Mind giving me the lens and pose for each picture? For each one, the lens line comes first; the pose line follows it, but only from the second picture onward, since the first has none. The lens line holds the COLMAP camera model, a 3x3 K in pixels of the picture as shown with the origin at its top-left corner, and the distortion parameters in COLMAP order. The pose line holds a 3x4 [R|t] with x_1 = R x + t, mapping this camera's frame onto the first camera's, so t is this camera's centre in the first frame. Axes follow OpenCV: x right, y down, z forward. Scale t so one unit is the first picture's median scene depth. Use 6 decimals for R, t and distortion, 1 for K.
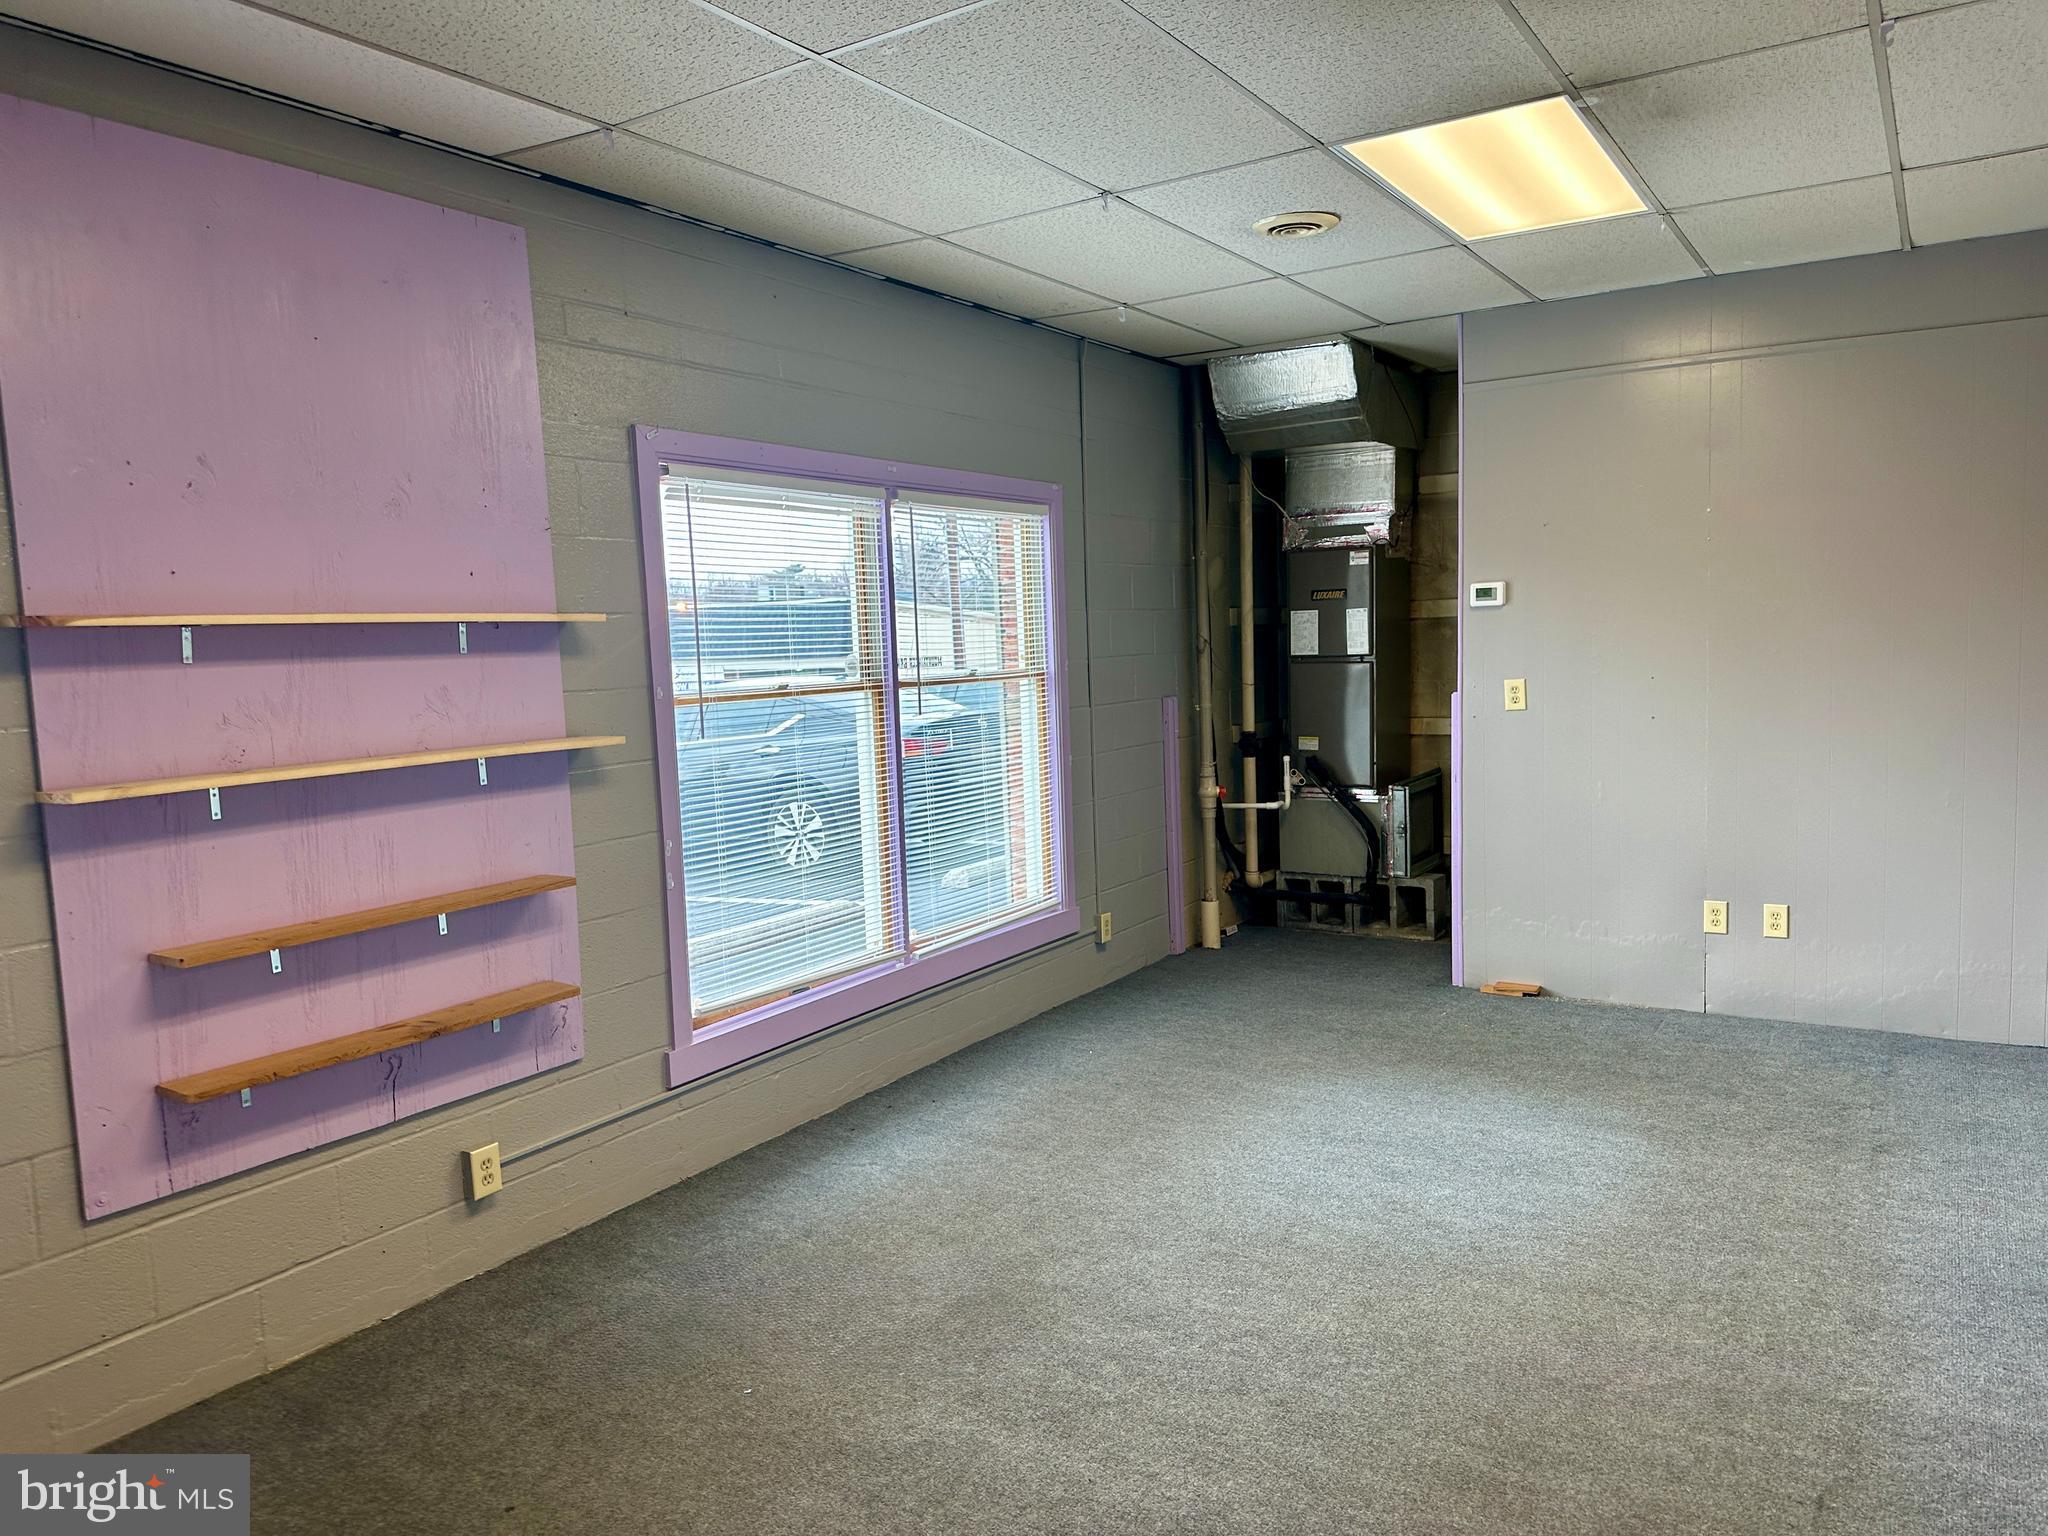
lens RADIAL K [[1440.9, 0, 1061.1], [0, 1440.9, 798.4], [0, 0, 1]] dist [0.125591, -0.219009]
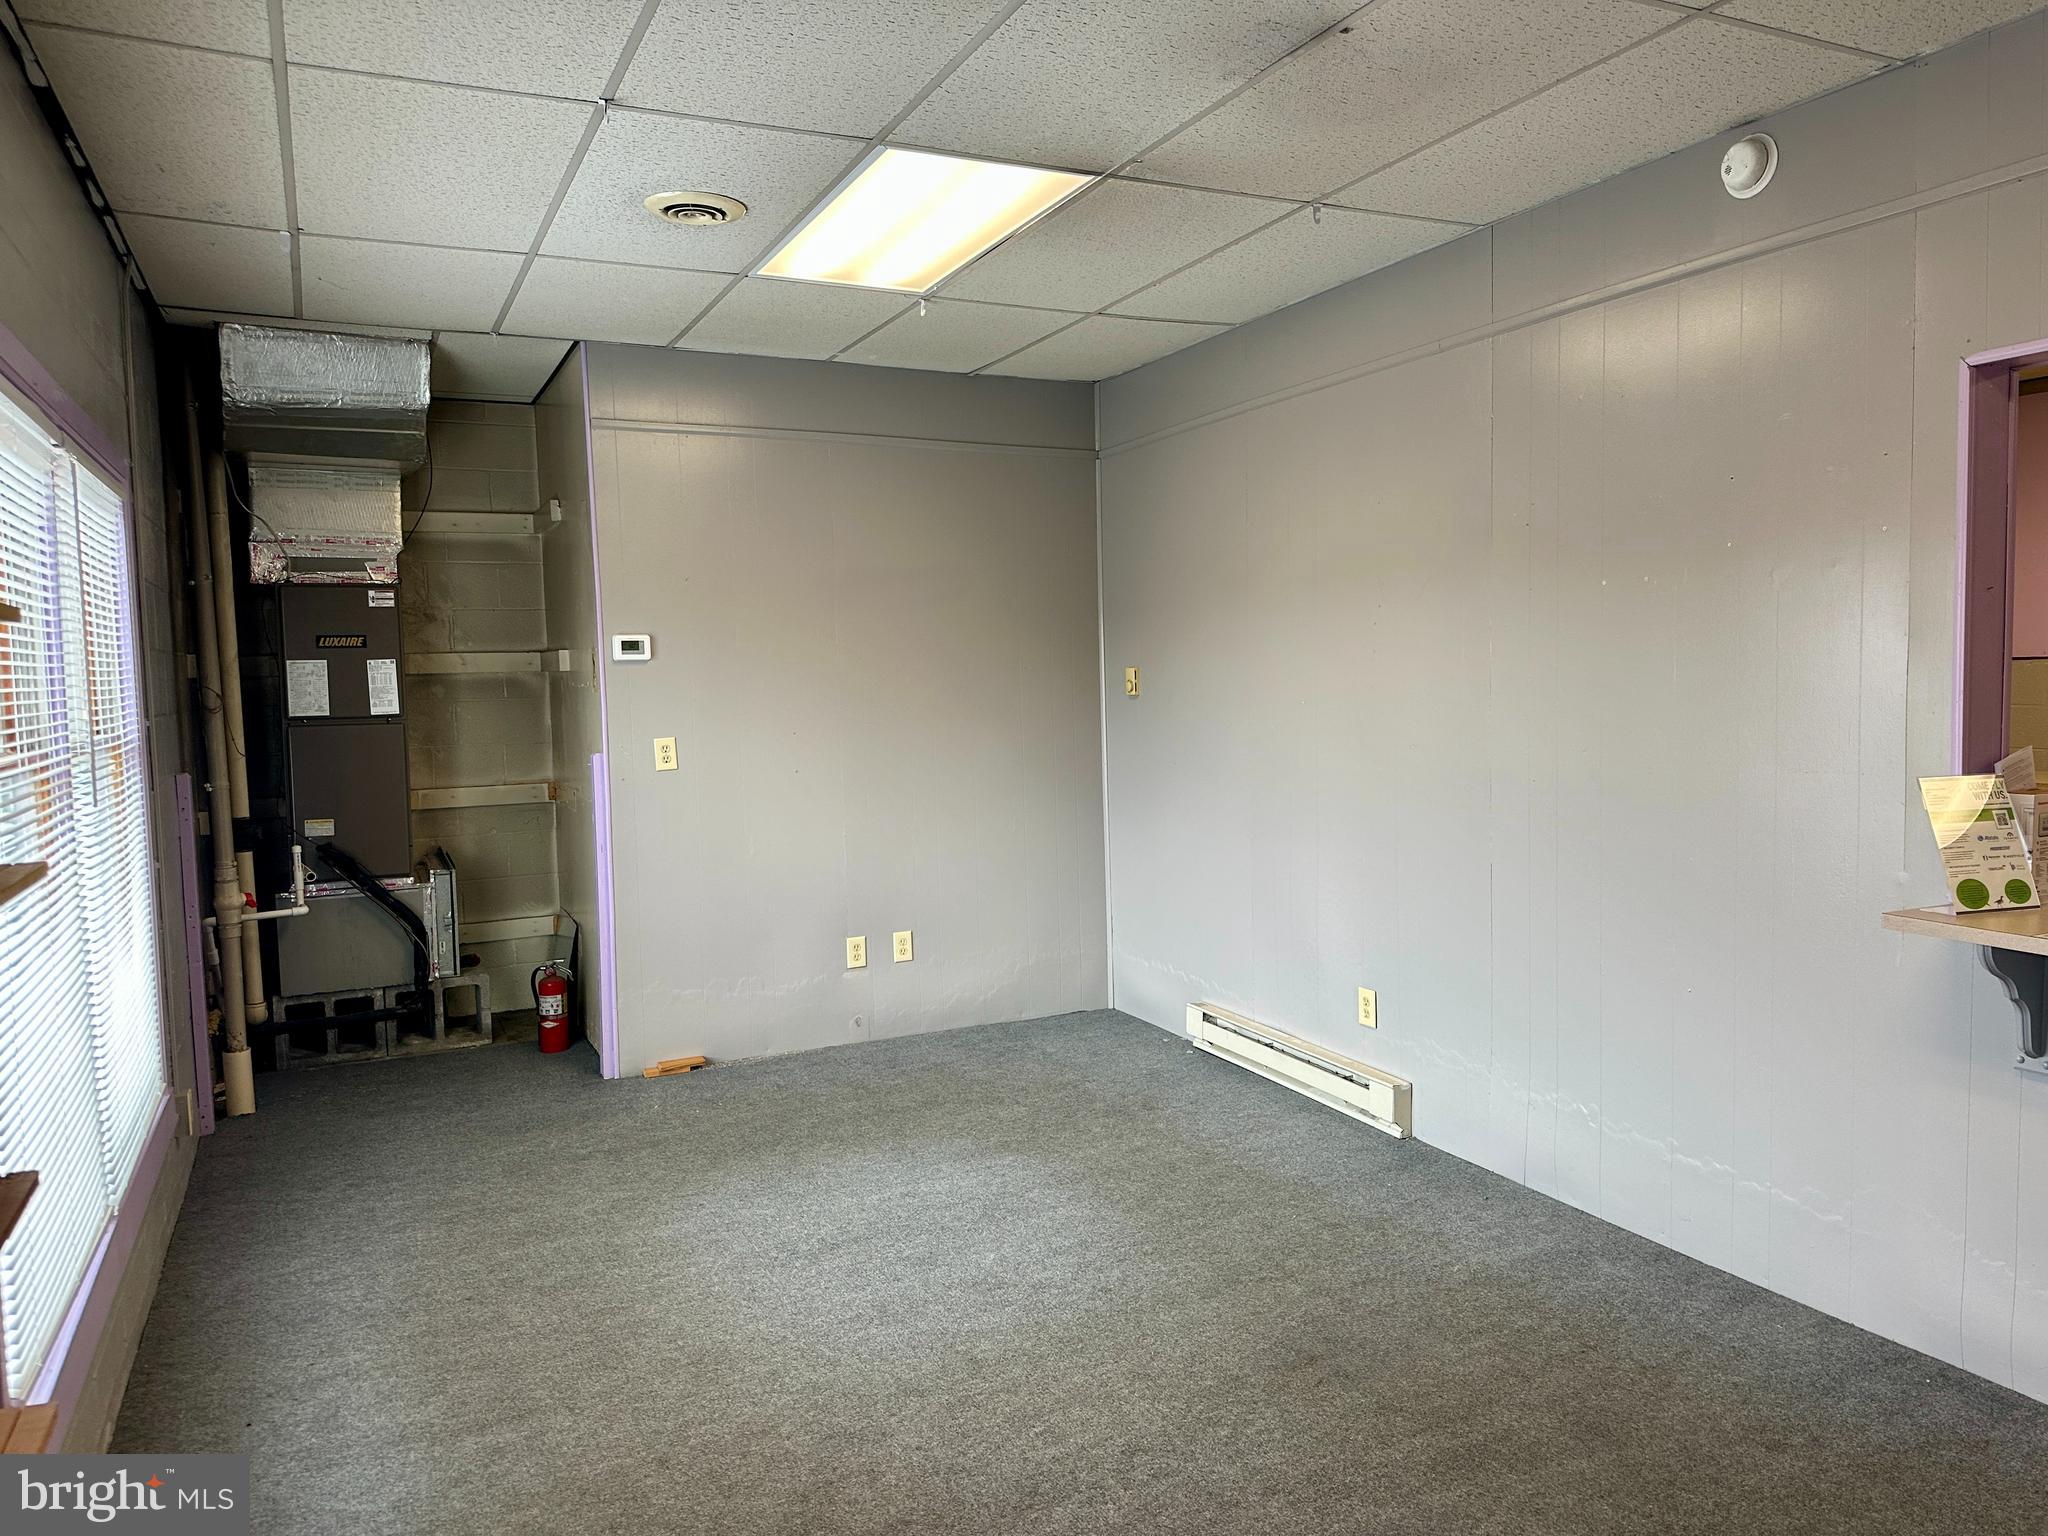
lens RADIAL K [[1417.0, 0, 1026.1], [0, 1417.0, 782.0], [0, 0, 1]] dist [0.178459, -0.313542]
pose [[0.534320, -0.045970, 0.844032, -0.339153], [0.099177, 0.995033, -0.008591, -0.020982], [-0.839444, 0.088299, 0.536225, 0.293295]]
